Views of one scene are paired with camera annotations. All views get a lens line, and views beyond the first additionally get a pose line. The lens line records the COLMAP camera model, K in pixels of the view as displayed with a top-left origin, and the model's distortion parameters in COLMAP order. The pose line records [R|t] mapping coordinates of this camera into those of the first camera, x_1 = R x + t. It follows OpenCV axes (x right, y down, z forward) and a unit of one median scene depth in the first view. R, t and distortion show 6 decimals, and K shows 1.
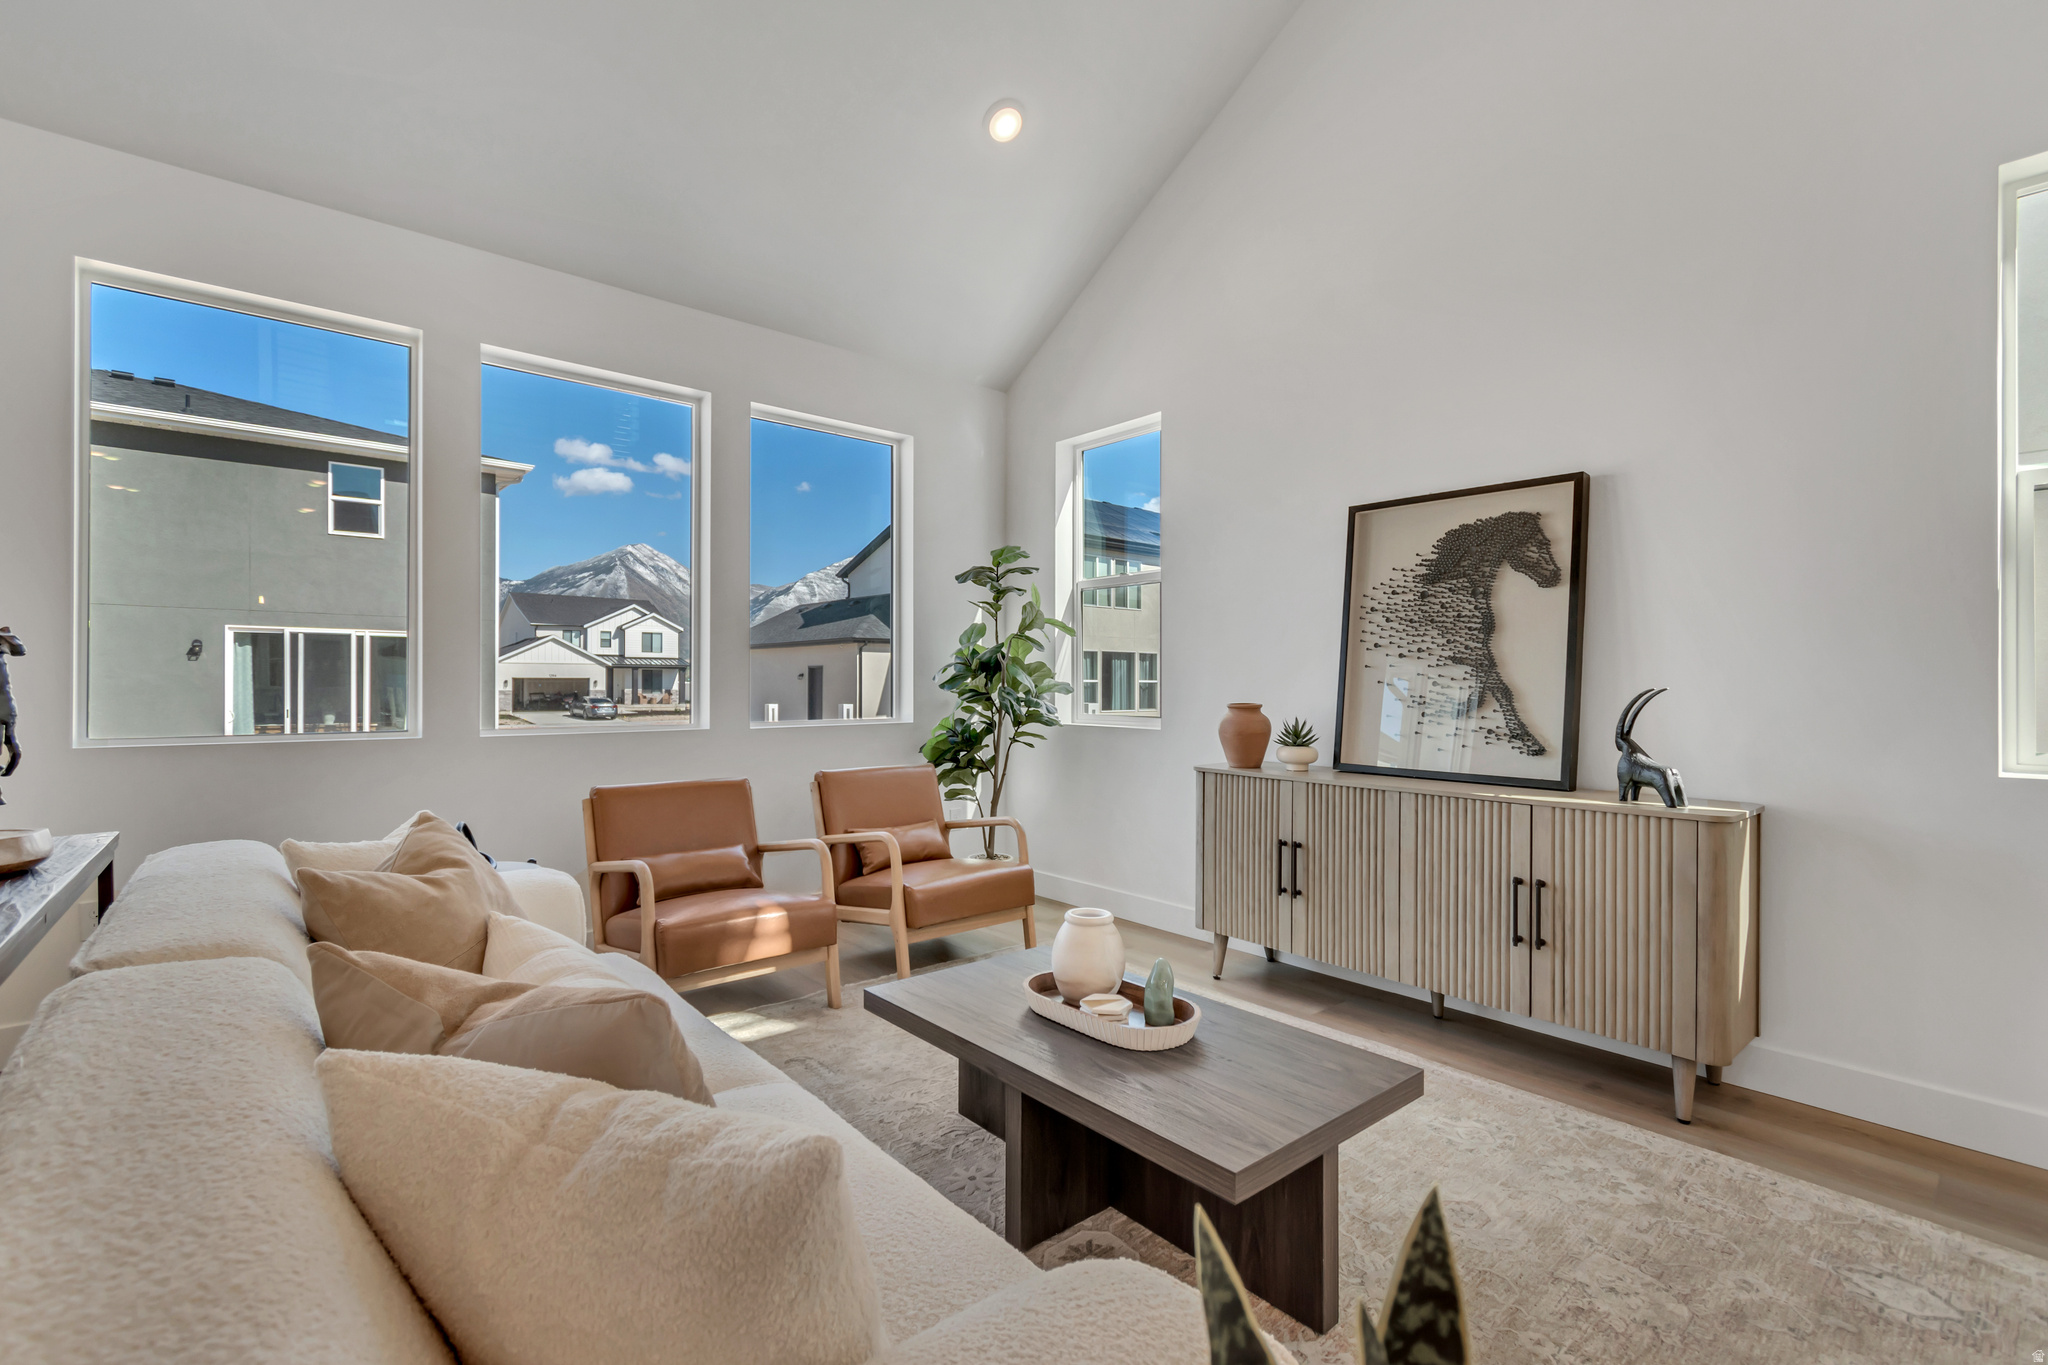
lens RADIAL K [[914.4, 0, 1019.9], [0, 914.4, 683.8], [0, 0, 1]] dist [0.001096, -0.000255]
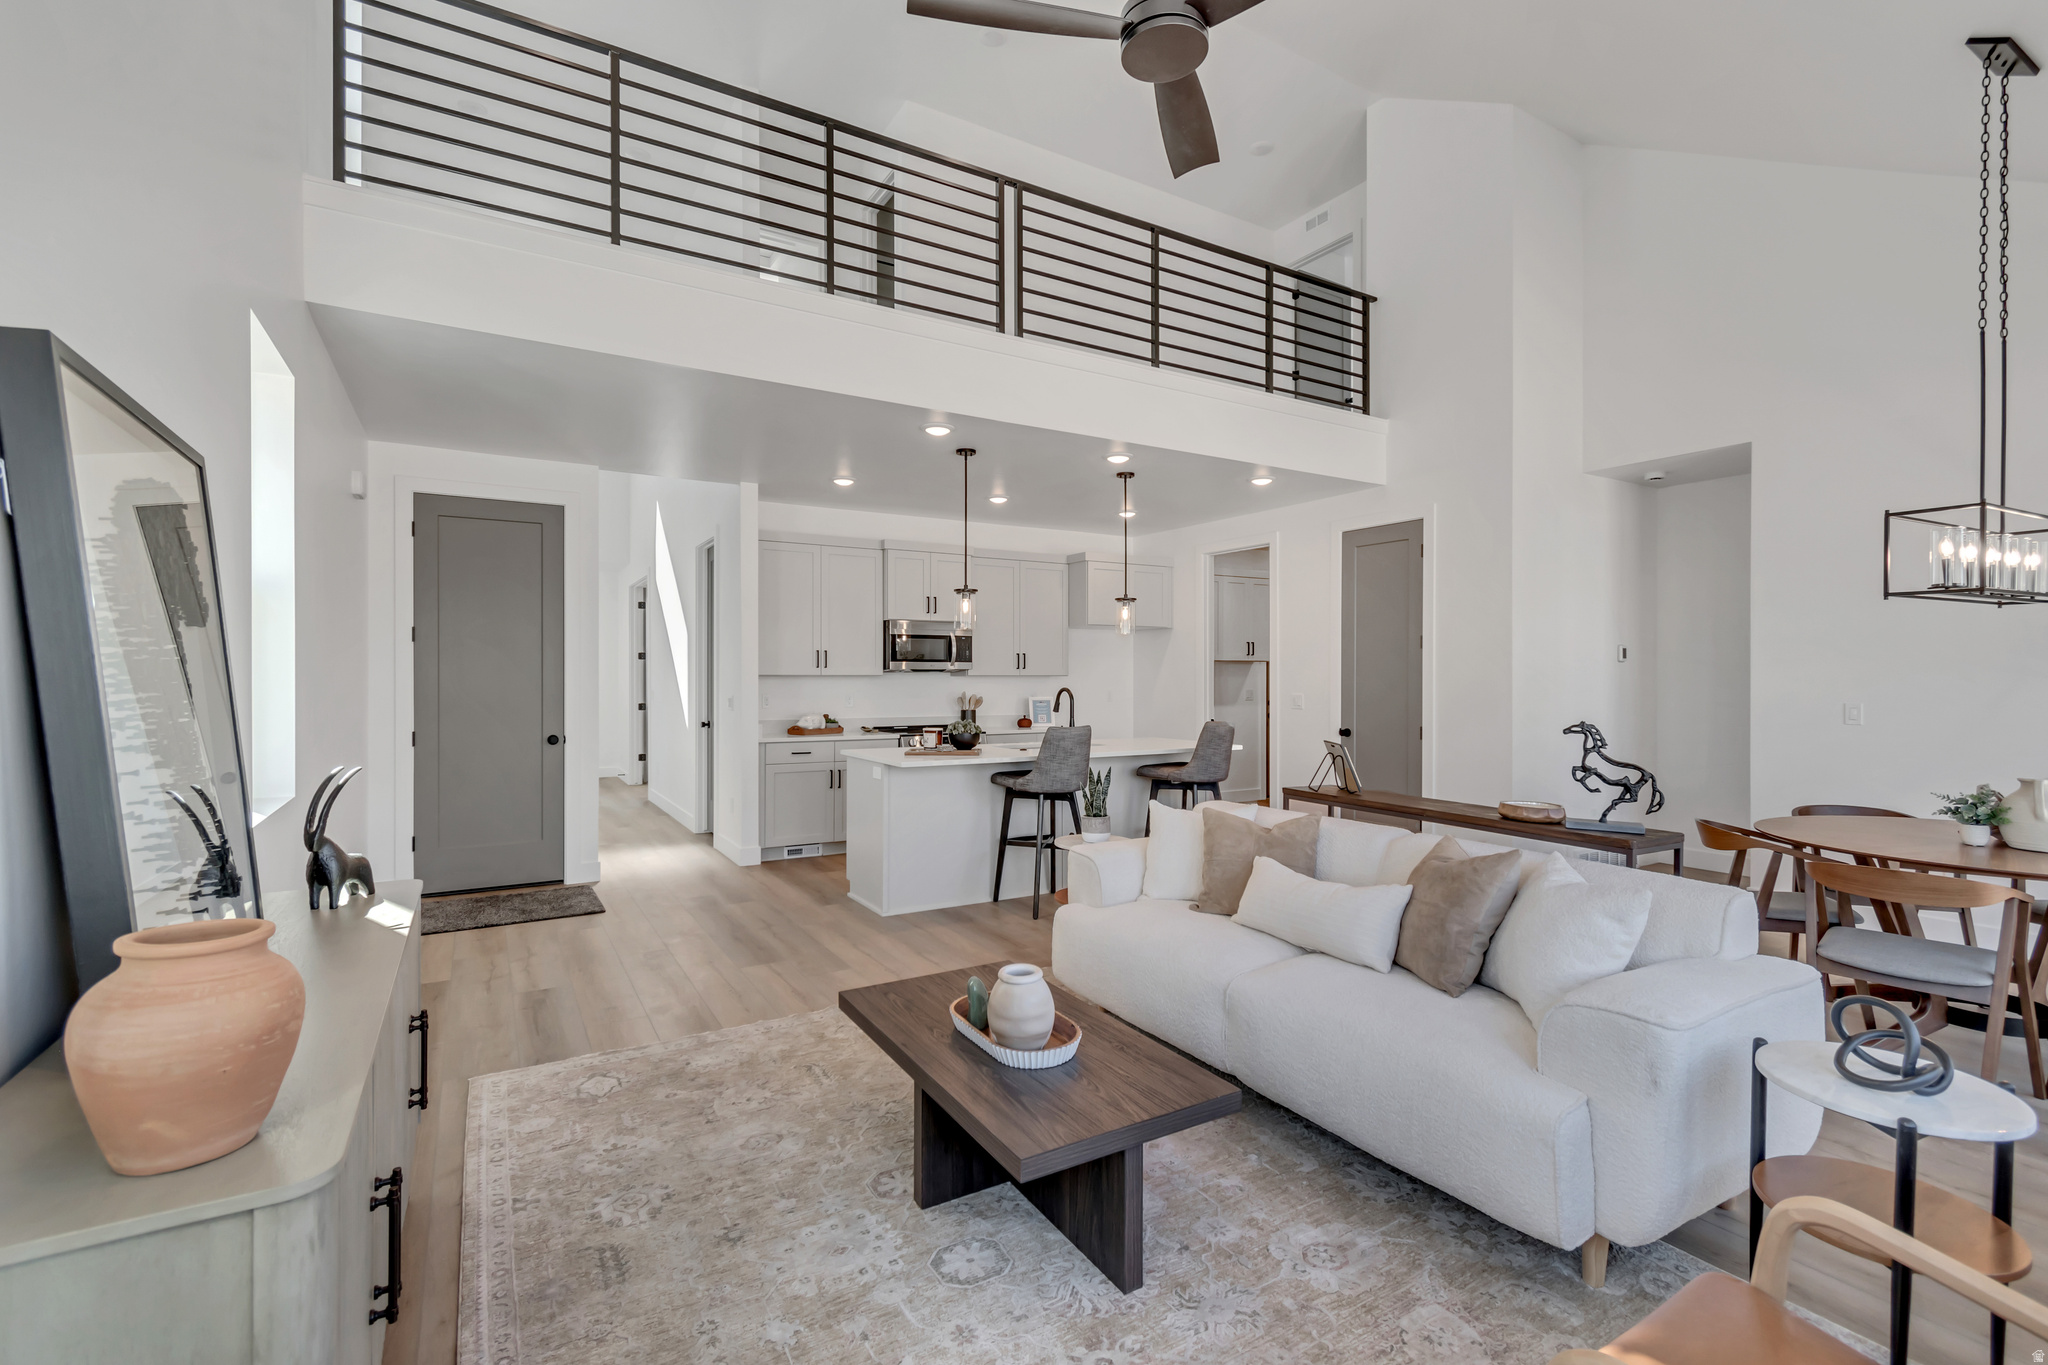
lens RADIAL K [[914.4, 0, 1019.9], [0, 914.4, 683.8], [0, 0, 1]] dist [0.001096, -0.000255]
pose [[-0.984842, -0.008040, 0.173266, -0.066557], [-0.006447, 0.999932, 0.009755, -0.063193], [-0.173333, 0.008490, -0.984827, 1.236291]]
